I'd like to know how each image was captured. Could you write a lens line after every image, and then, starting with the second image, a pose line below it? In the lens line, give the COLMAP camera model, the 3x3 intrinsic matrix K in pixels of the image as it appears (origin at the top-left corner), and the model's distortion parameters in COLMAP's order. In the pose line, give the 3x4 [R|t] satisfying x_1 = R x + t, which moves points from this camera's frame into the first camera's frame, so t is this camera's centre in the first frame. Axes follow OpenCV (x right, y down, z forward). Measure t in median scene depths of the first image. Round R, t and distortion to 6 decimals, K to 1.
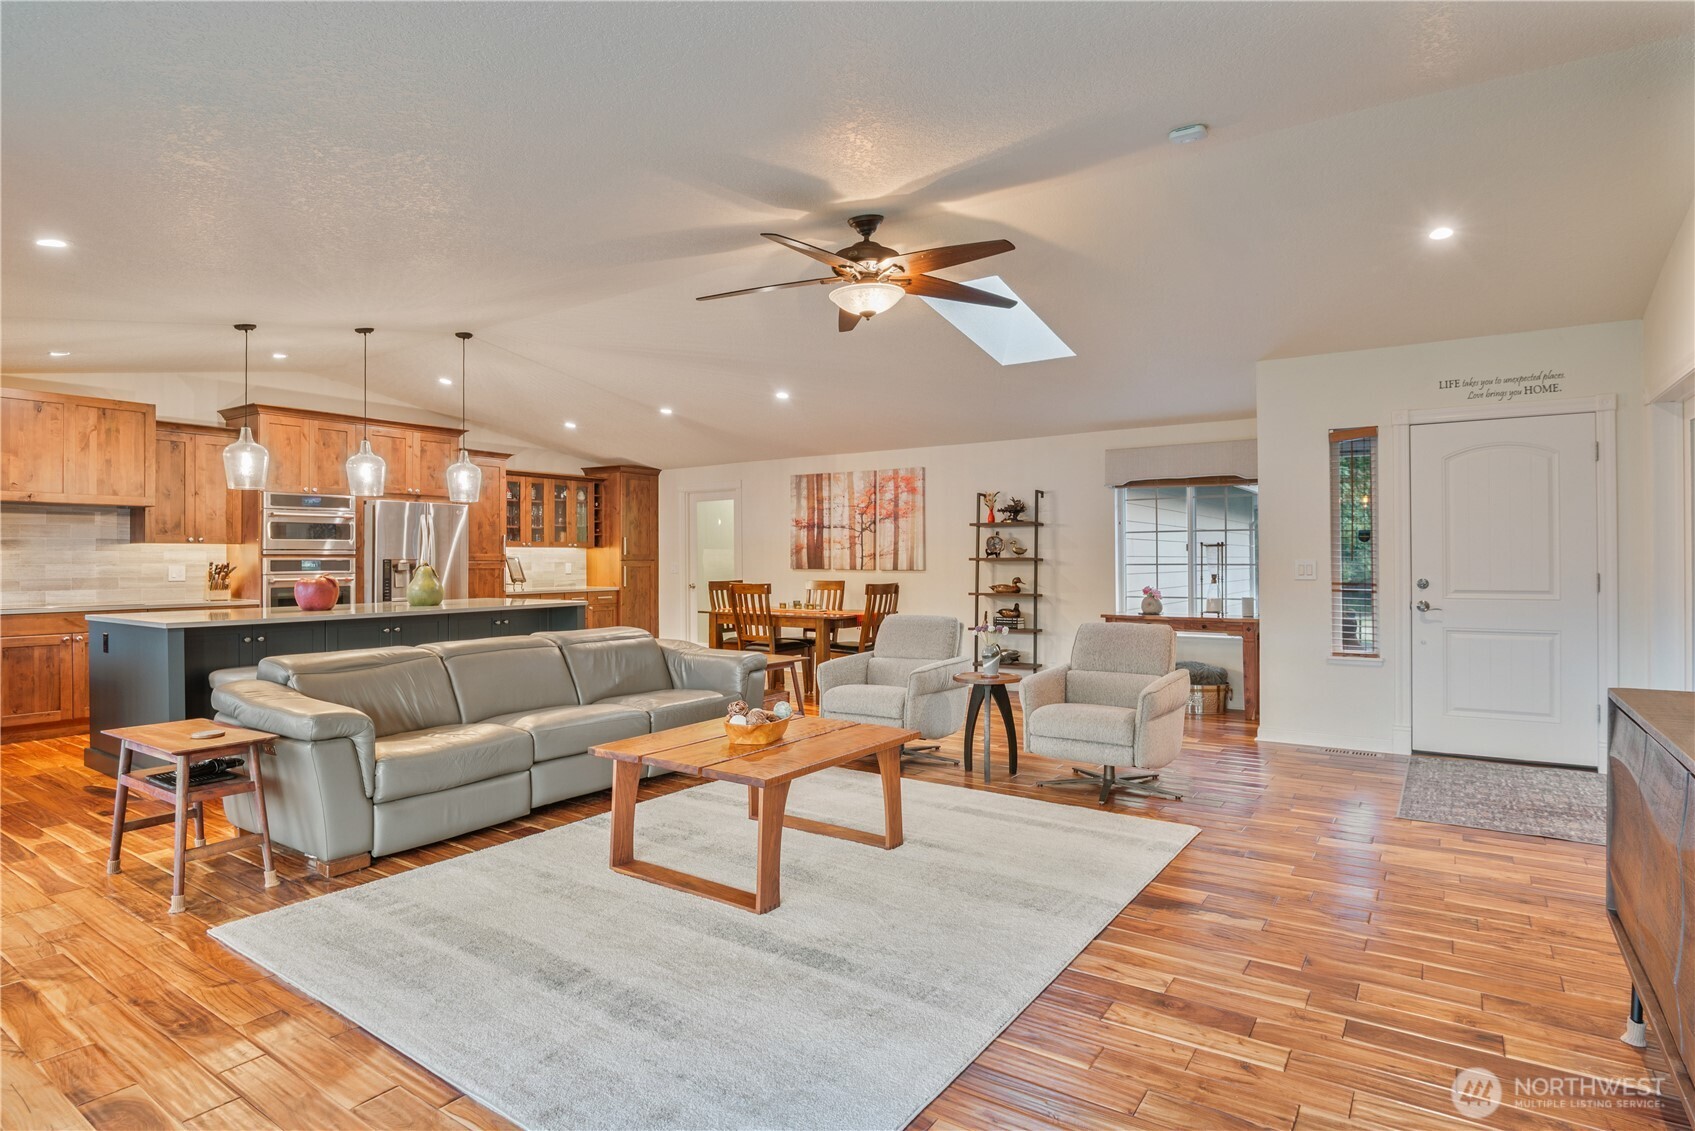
lens RADIAL K [[920.5, 0, 844.5], [0, 920.5, 557.9], [0, 0, 1]] dist [-0.012062, -0.005816]
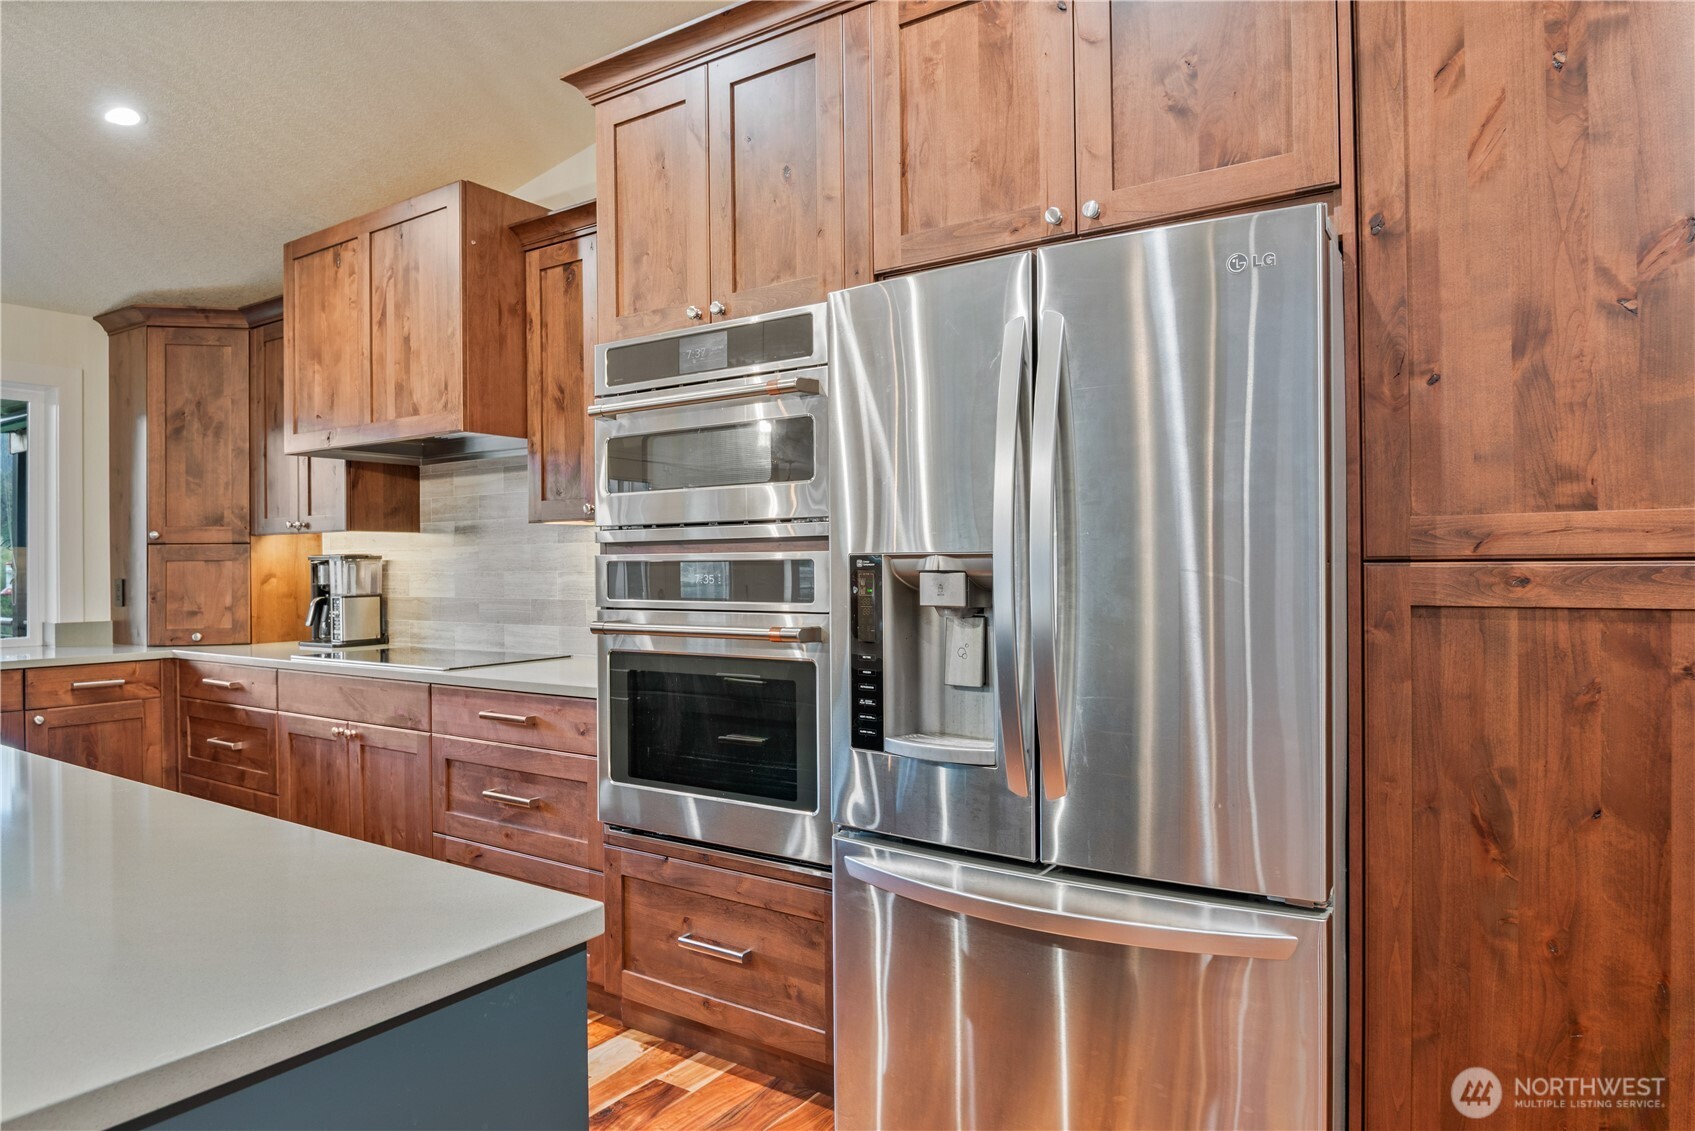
lens RADIAL K [[1020.6, 0, 827.5], [0, 1020.6, 562.9], [0, 0, 1]] dist [-0.007709, -0.009276]
pose [[0.005548, -0.002011, -0.999983, -0.266579], [0.008504, 0.999962, -0.001964, 0.004257], [0.999948, -0.008493, 0.005565, 1.031005]]
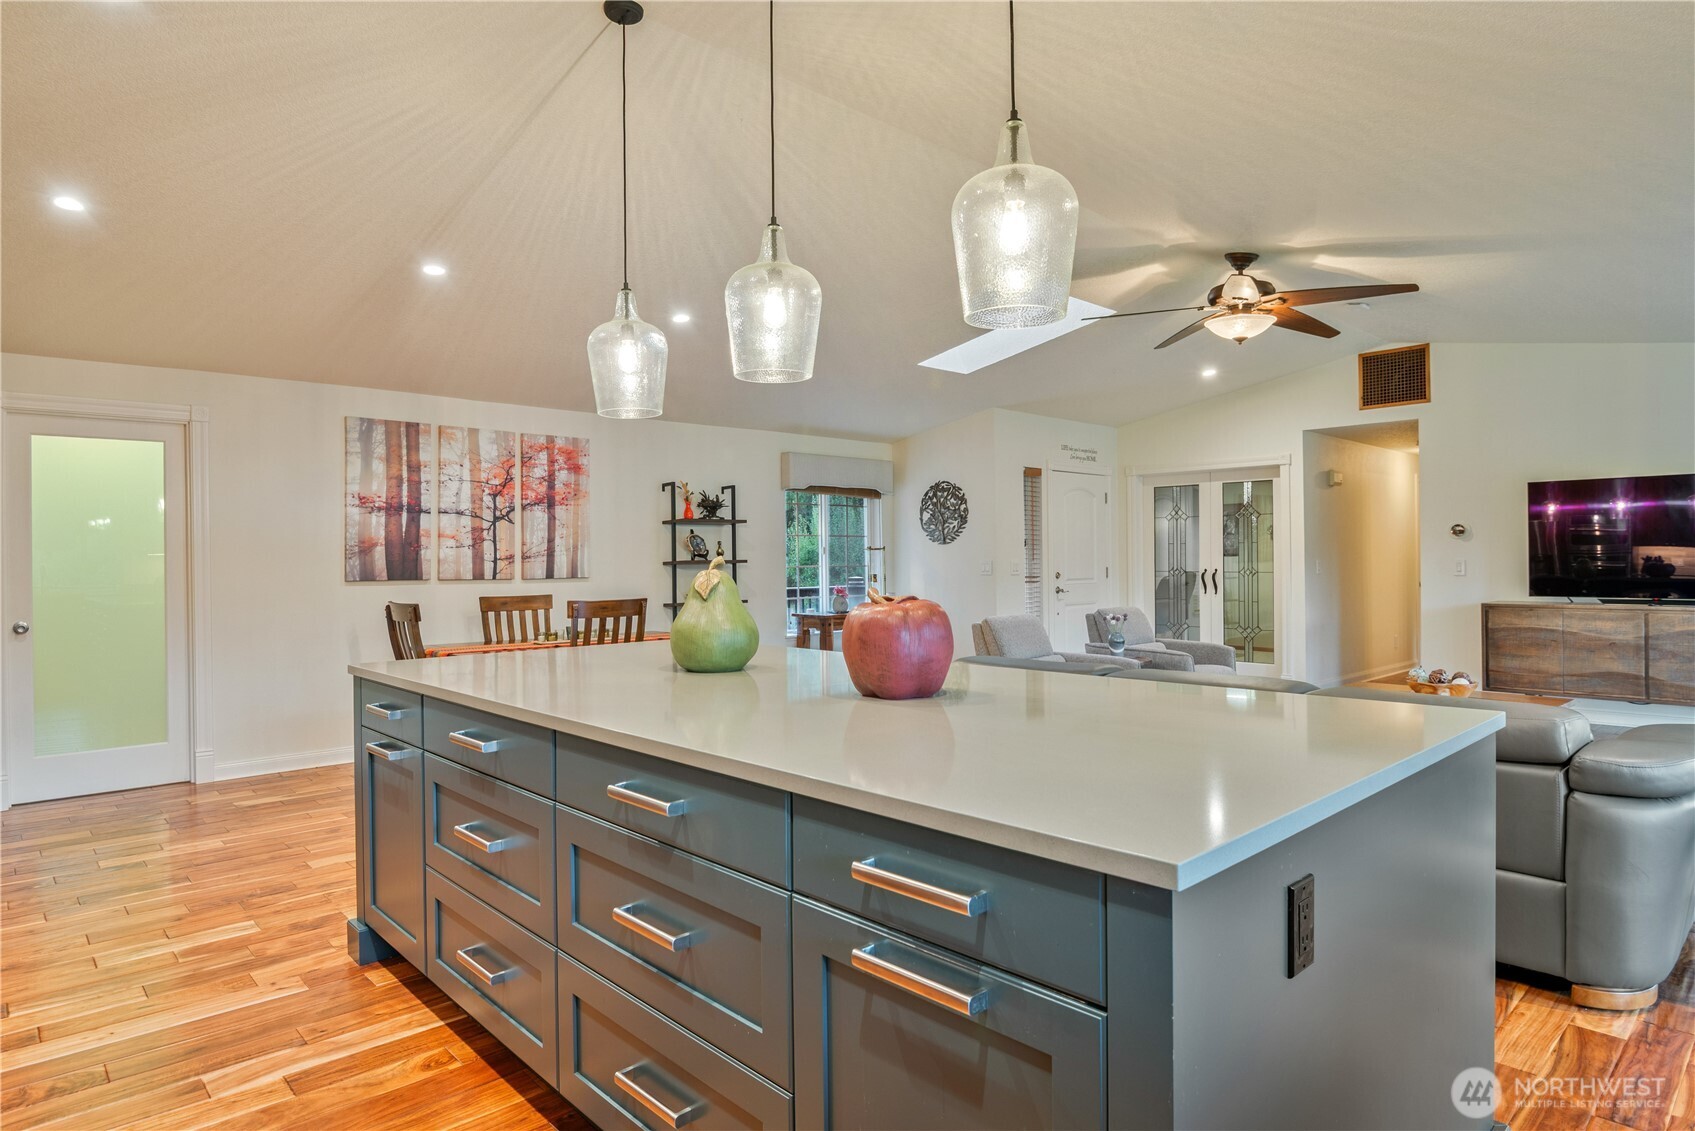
lens RADIAL K [[966.6, 0, 854.0], [0, 966.6, 557.0], [0, 0, 1]] dist [-0.002694, -0.014205]
pose [[0.205729, 0.006645, 0.978587, -0.730334], [0.008292, 0.999929, -0.008533, 0.006174], [-0.978574, 0.009870, 0.205659, 0.721235]]
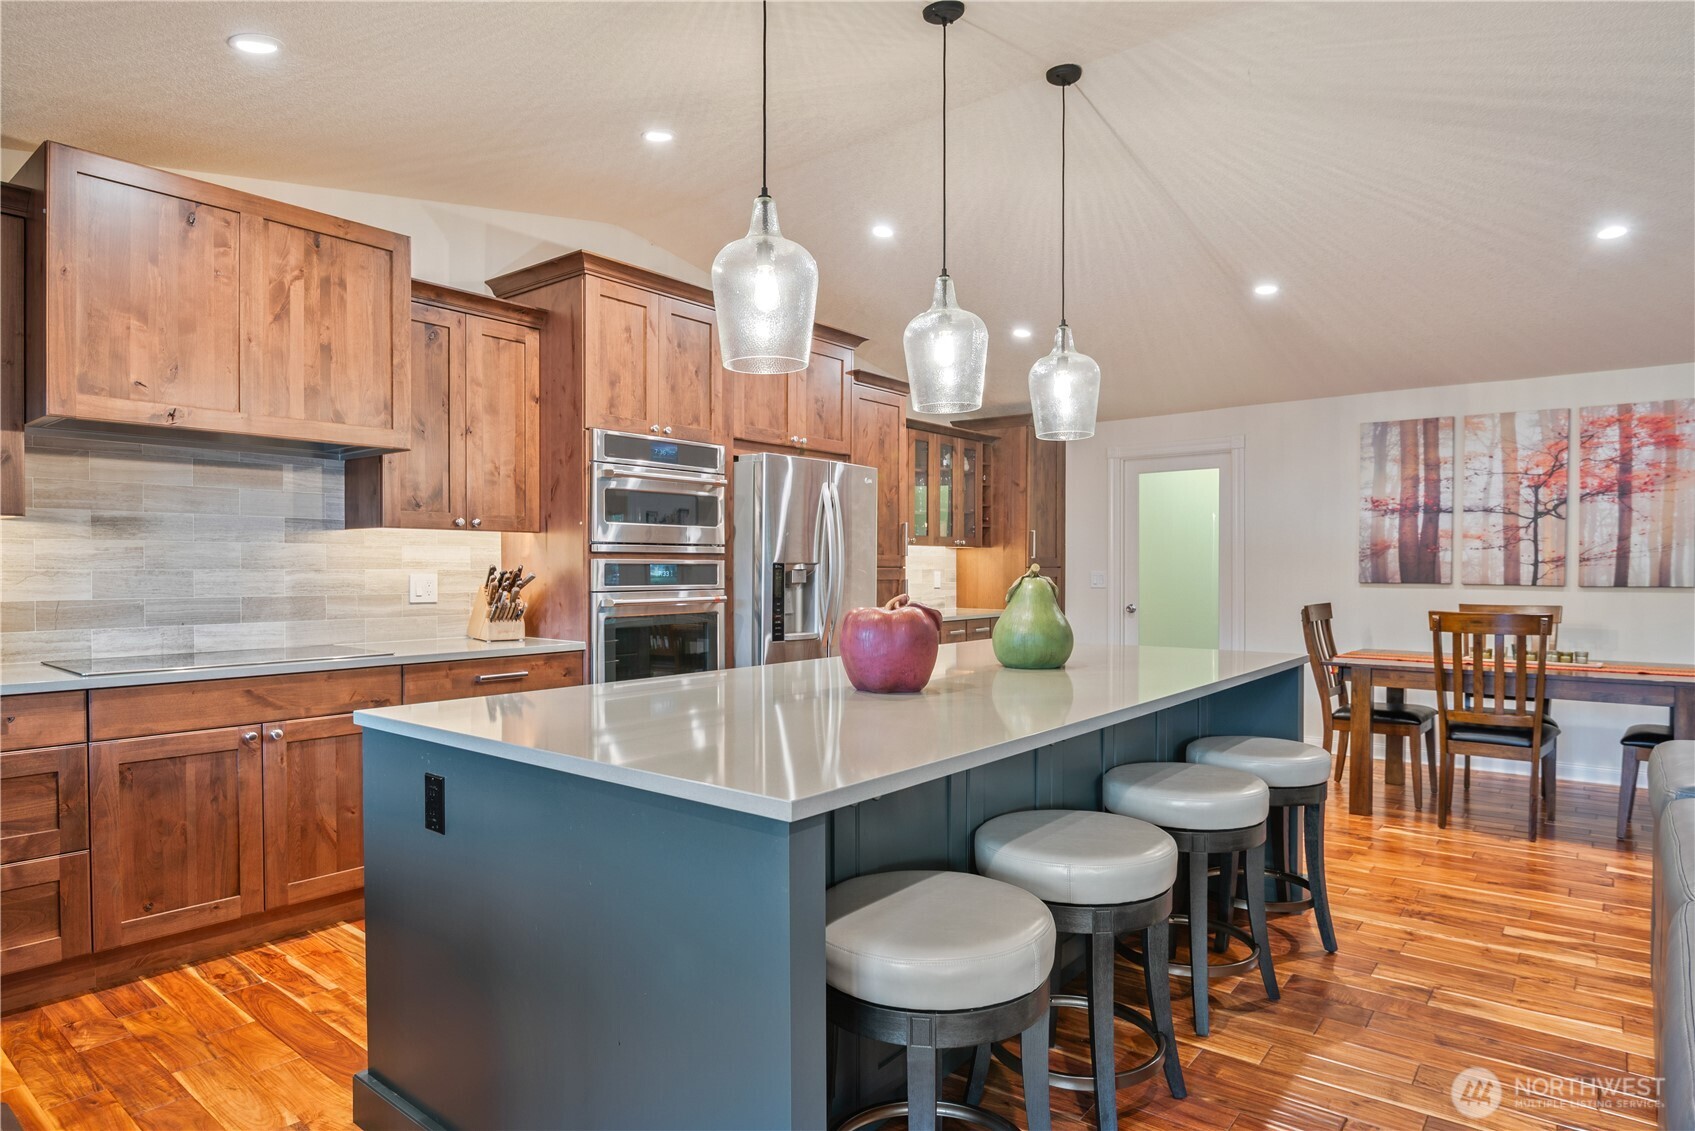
lens RADIAL K [[966.6, 0, 842.7], [0, 966.6, 582.5], [0, 0, 1]] dist [-0.002694, -0.014205]
pose [[0.997396, 0.004866, -0.071950, -0.436553], [-0.003646, 0.999847, 0.017081, 0.003448], [0.072022, -0.016774, 0.997262, 0.451036]]
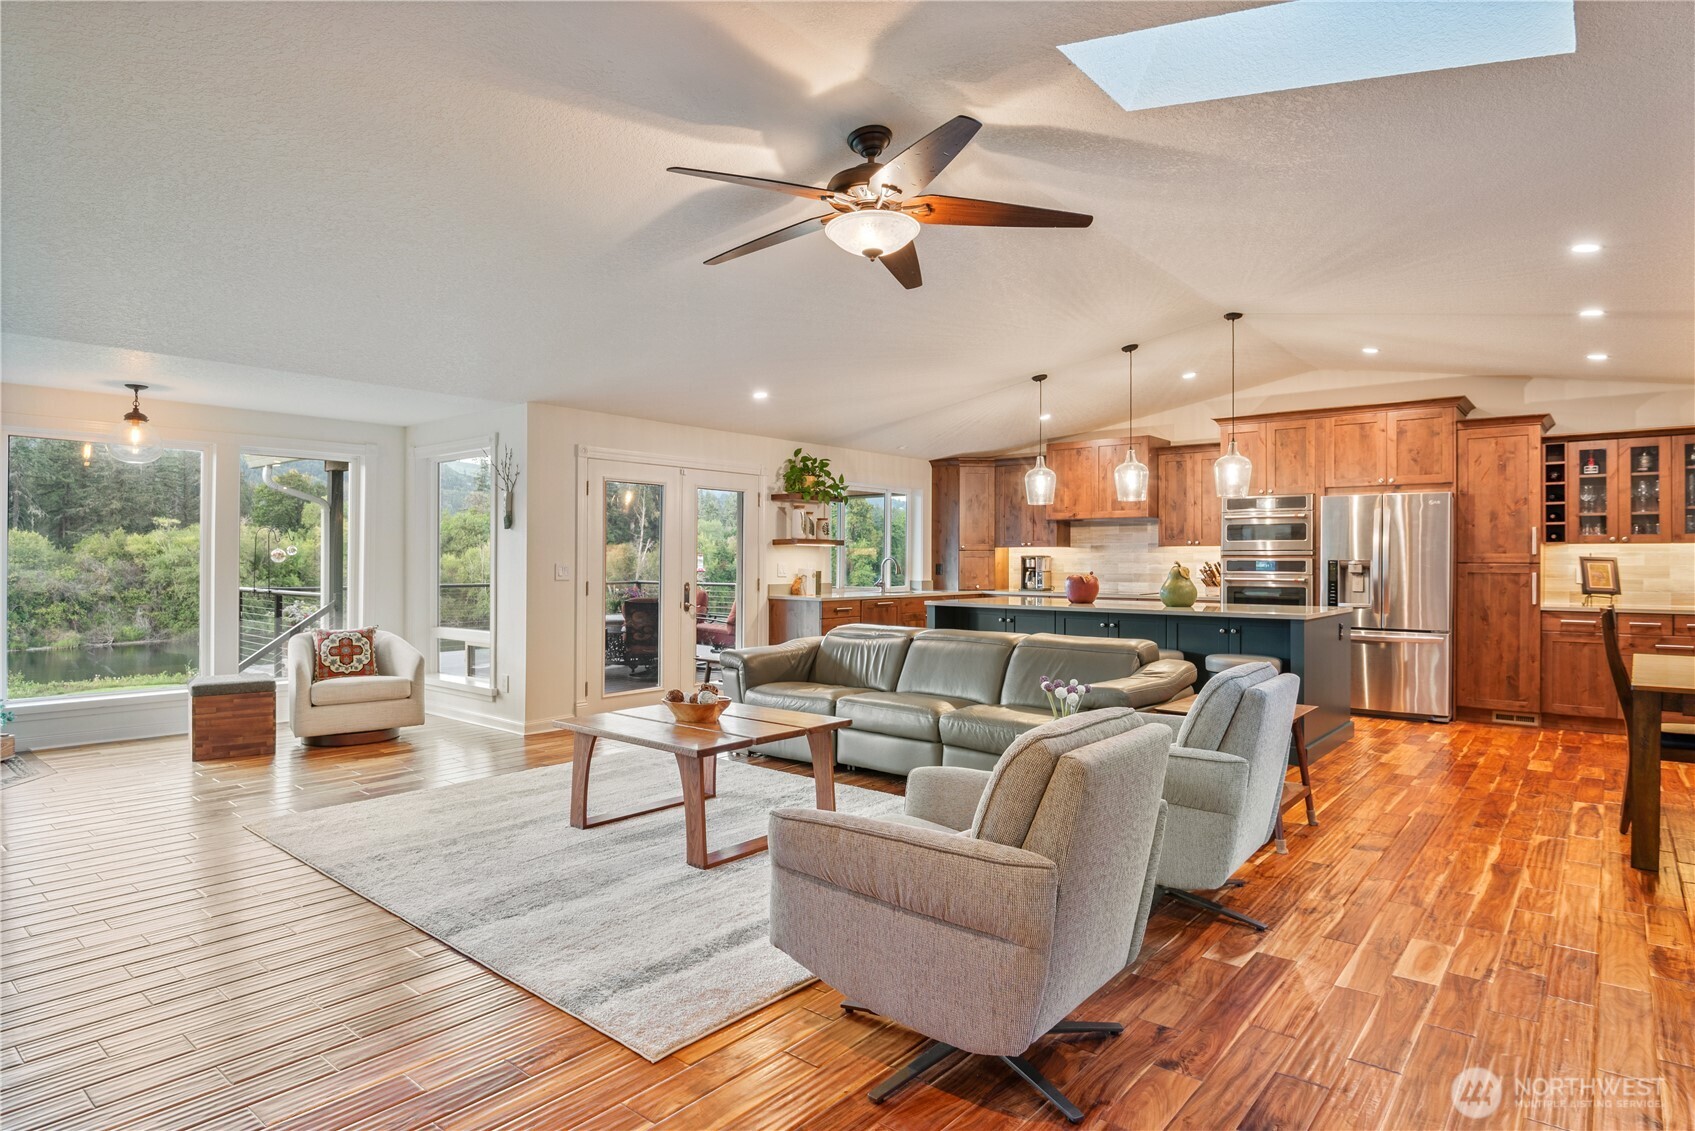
lens RADIAL K [[920.5, 0, 830.7], [0, 920.5, 560.6], [0, 0, 1]] dist [-0.012062, -0.005816]
pose [[-0.102889, 0.002908, -0.994689, 0.487060], [-0.001409, 0.999994, 0.003069, 0.000029], [0.994692, 0.001718, -0.102884, 0.619336]]
